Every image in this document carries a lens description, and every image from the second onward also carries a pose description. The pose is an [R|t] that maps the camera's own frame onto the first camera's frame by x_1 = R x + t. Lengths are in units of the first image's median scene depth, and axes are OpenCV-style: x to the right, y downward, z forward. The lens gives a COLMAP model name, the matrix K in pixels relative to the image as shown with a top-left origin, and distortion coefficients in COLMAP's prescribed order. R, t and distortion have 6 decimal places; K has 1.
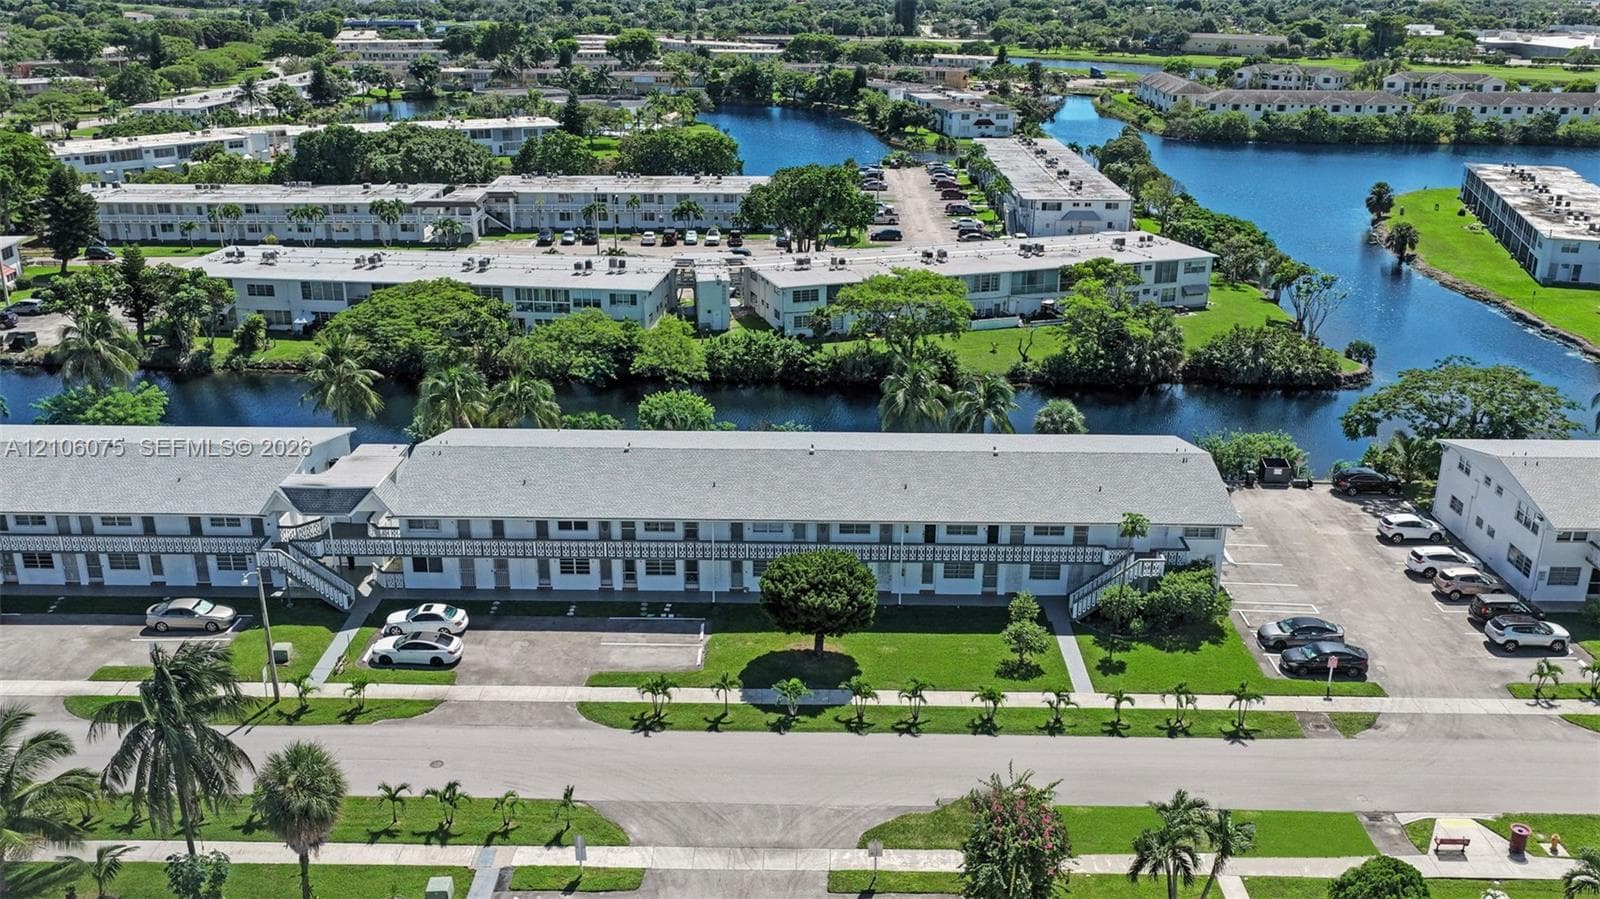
lens RADIAL K [[1365.4, 0, 800.0], [0, 1365.4, 449.5], [0, 0, 1]] dist [-0.010362, 0.047009]
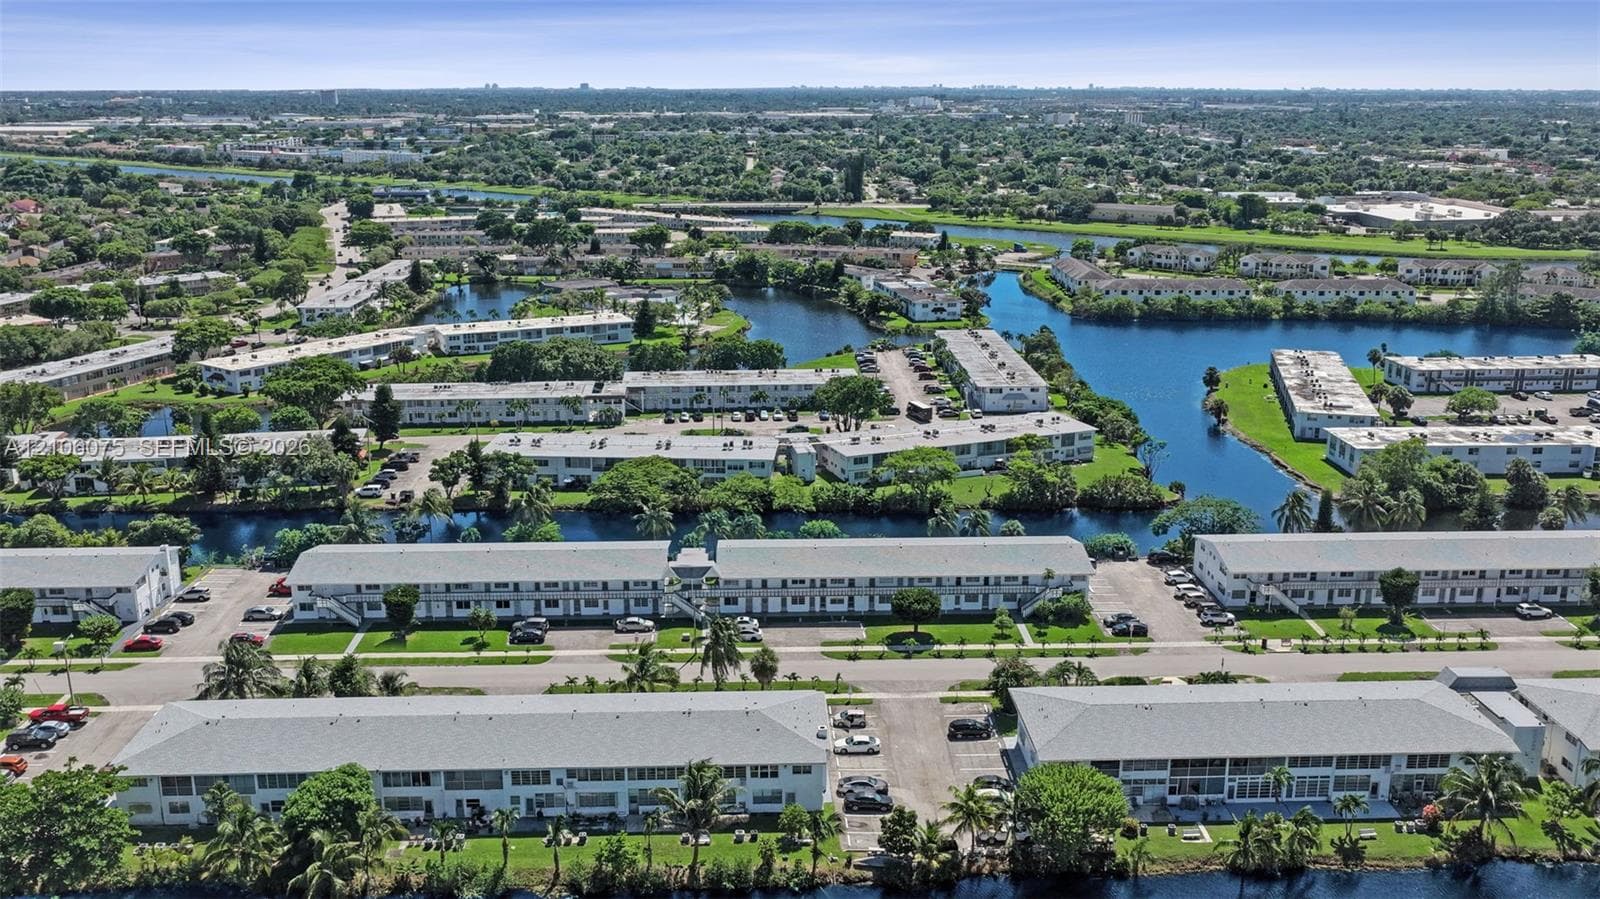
lens RADIAL K [[1365.4, 0, 800.0], [0, 1365.4, 449.5], [0, 0, 1]] dist [-0.010362, 0.047009]
pose [[0.998623, -0.017889, 0.049309, -0.150754], [0.021939, 0.996319, -0.082870, 0.014350], [-0.047645, 0.083838, 0.995340, -0.686360]]
